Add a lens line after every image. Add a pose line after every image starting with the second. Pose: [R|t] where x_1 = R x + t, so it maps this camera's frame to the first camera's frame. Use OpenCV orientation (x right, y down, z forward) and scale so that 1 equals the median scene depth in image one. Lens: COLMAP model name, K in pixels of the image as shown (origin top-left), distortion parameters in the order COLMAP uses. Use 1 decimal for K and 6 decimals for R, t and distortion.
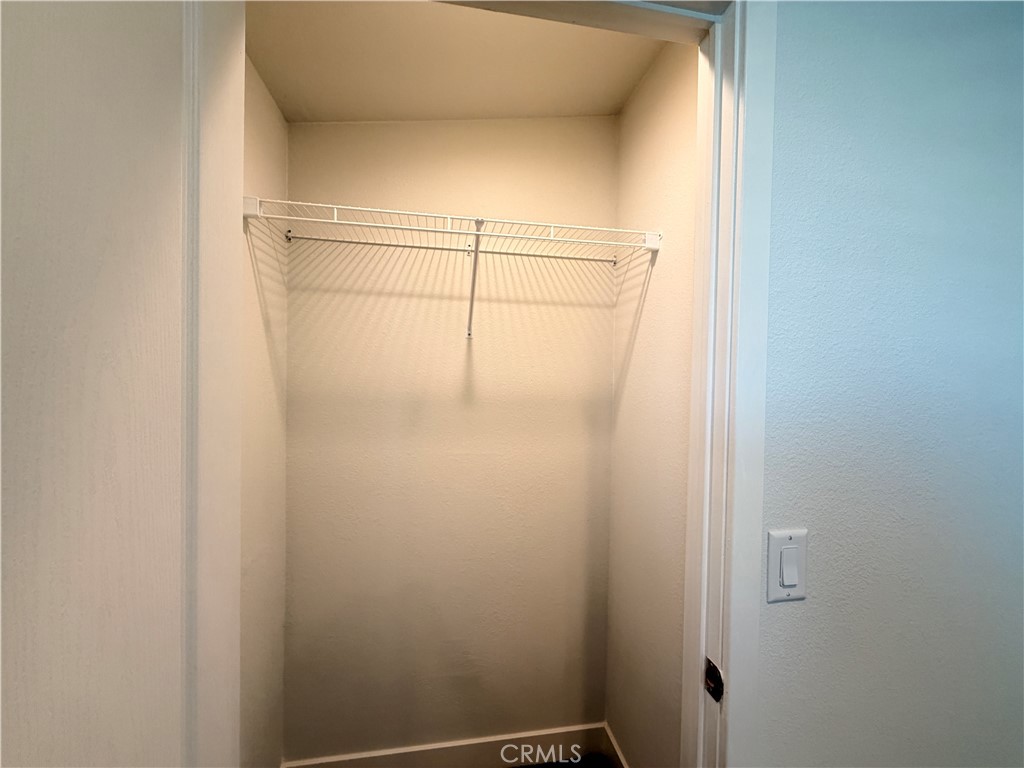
lens RADIAL K [[408.6, 0, 508.6], [0, 408.6, 384.7], [0, 0, 1]] dist [-0.000266, 0.000109]
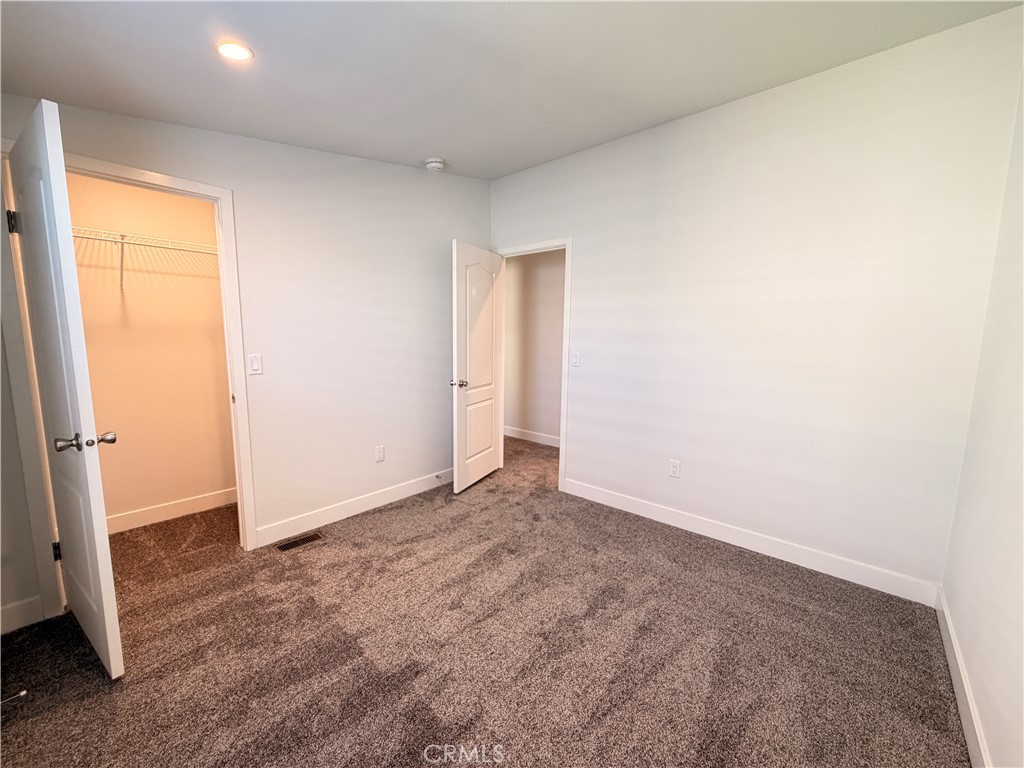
lens RADIAL K [[408.6, 0, 508.6], [0, 408.6, 384.7], [0, 0, 1]] dist [-0.000266, 0.000109]
pose [[0.783146, -0.086845, 0.615744, 0.094531], [0.011886, 0.992109, 0.124811, 0.089594], [-0.621724, -0.090427, 0.777999, -1.513736]]
